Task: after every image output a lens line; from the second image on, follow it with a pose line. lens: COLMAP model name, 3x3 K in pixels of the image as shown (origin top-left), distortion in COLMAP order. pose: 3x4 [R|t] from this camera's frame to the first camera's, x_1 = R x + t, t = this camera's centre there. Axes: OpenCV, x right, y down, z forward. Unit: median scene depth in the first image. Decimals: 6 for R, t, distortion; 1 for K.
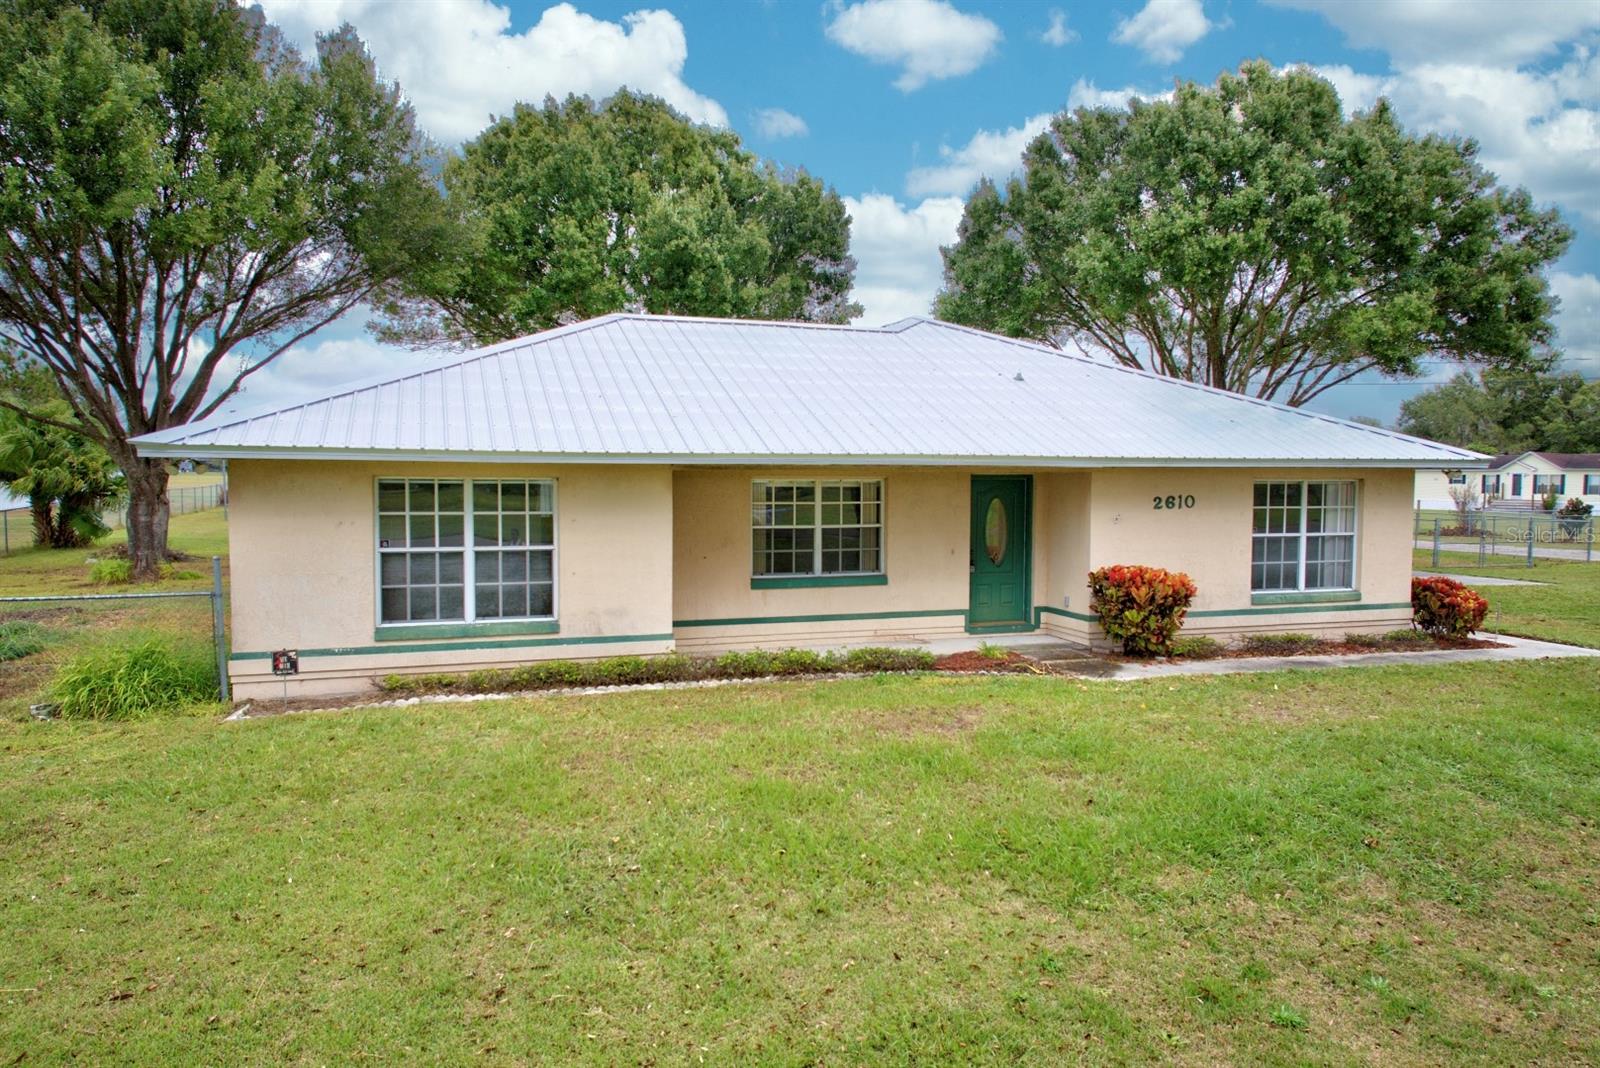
lens RADIAL K [[1056.2, 0, 801.0], [0, 1056.2, 553.0], [0, 0, 1]] dist [0.063196, -0.049296]
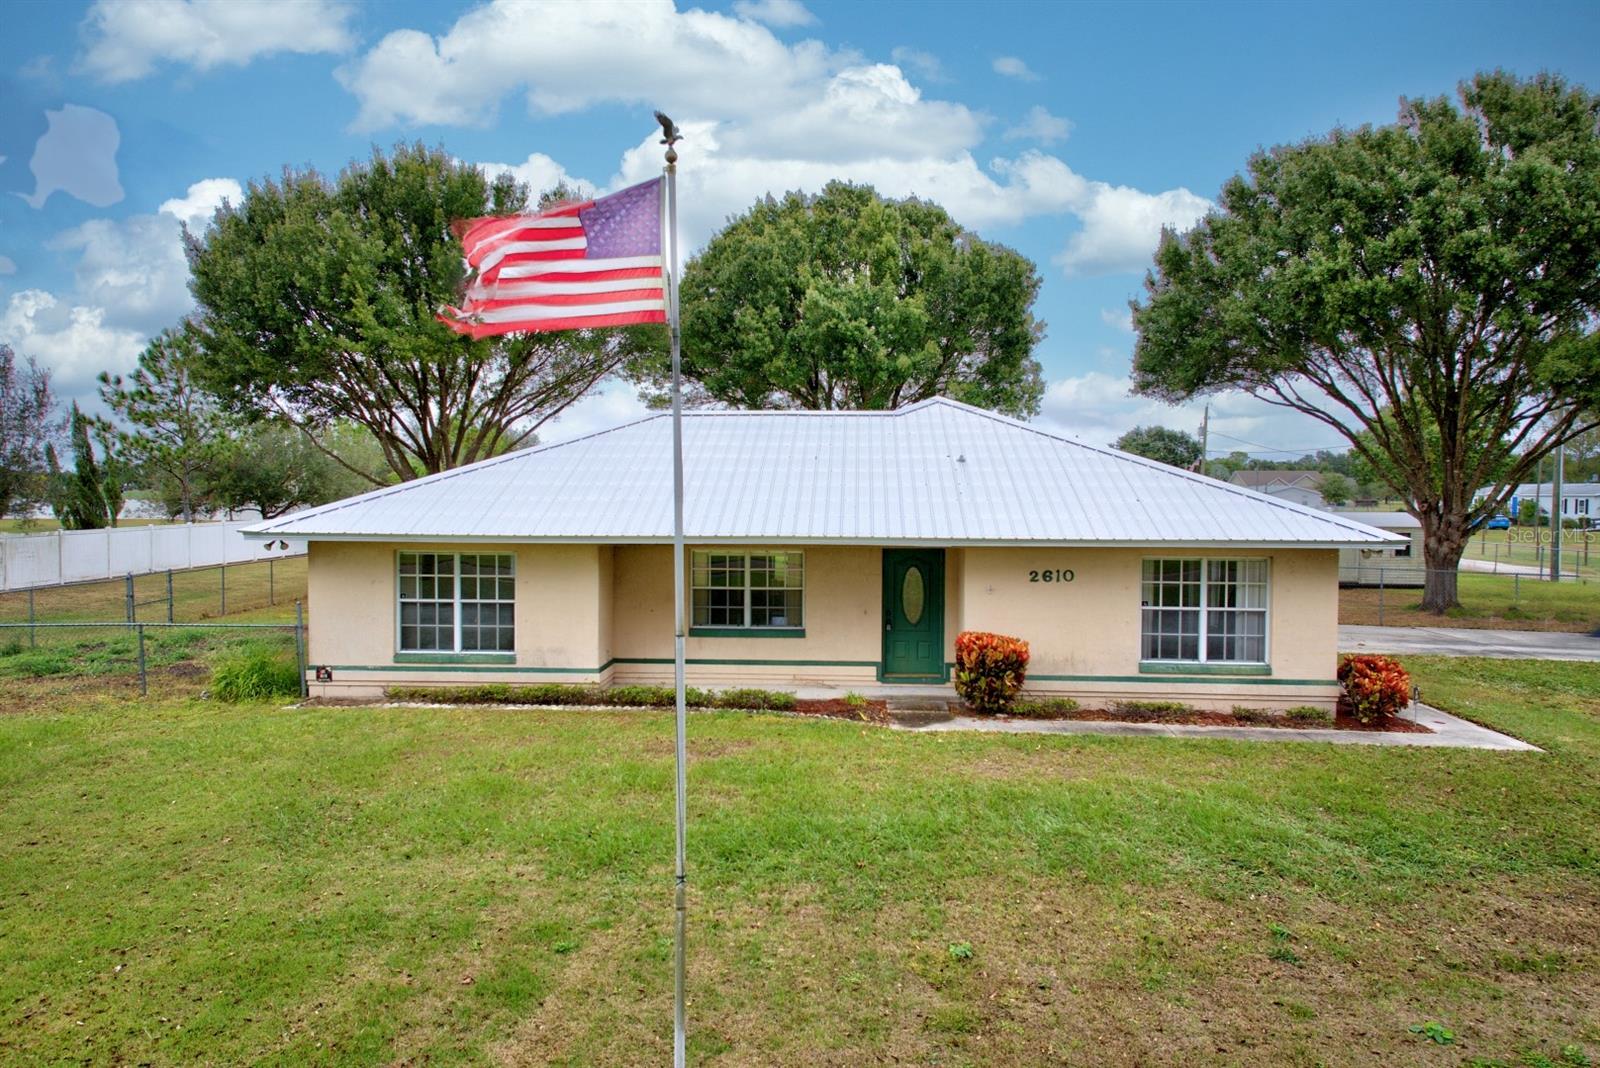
lens RADIAL K [[1056.2, 0, 801.0], [0, 1056.2, 553.0], [0, 0, 1]] dist [0.063196, -0.049296]
pose [[0.928622, 0.020134, -0.370479, 0.569708], [-0.027463, 0.999517, -0.014517, -0.053491], [0.370008, 0.023656, 0.928727, -0.137975]]
